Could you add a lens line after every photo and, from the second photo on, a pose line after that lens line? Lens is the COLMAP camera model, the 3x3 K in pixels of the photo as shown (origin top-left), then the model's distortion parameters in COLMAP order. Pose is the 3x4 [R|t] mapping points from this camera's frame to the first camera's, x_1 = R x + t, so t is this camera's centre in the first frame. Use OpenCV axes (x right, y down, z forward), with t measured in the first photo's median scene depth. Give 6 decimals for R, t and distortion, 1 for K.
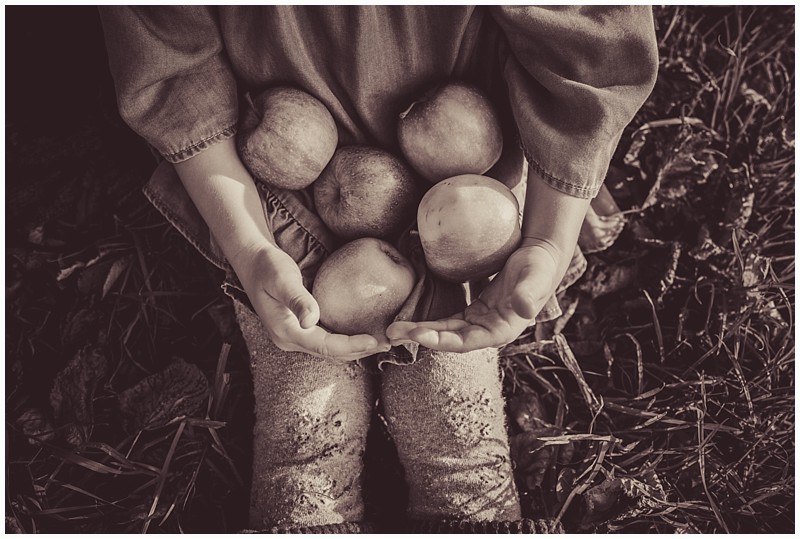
lens RADIAL K [[787.1, 0, 401.2], [0, 787.1, 267.0], [0, 0, 1]] dist [-0.064110, 0.000000]
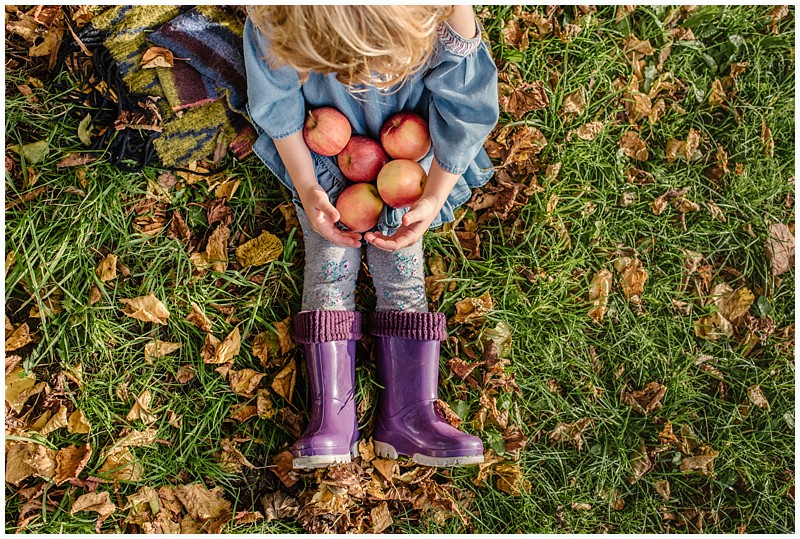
lens RADIAL K [[787.1, 0, 400.6], [0, 787.1, 270.0], [0, 0, 1]] dist [-0.064110, 0.000000]
pose [[0.998028, 0.048713, 0.039575, -0.012511], [-0.055476, 0.979578, 0.193261, -0.209409], [-0.029353, -0.195075, 0.980349, -1.083135]]
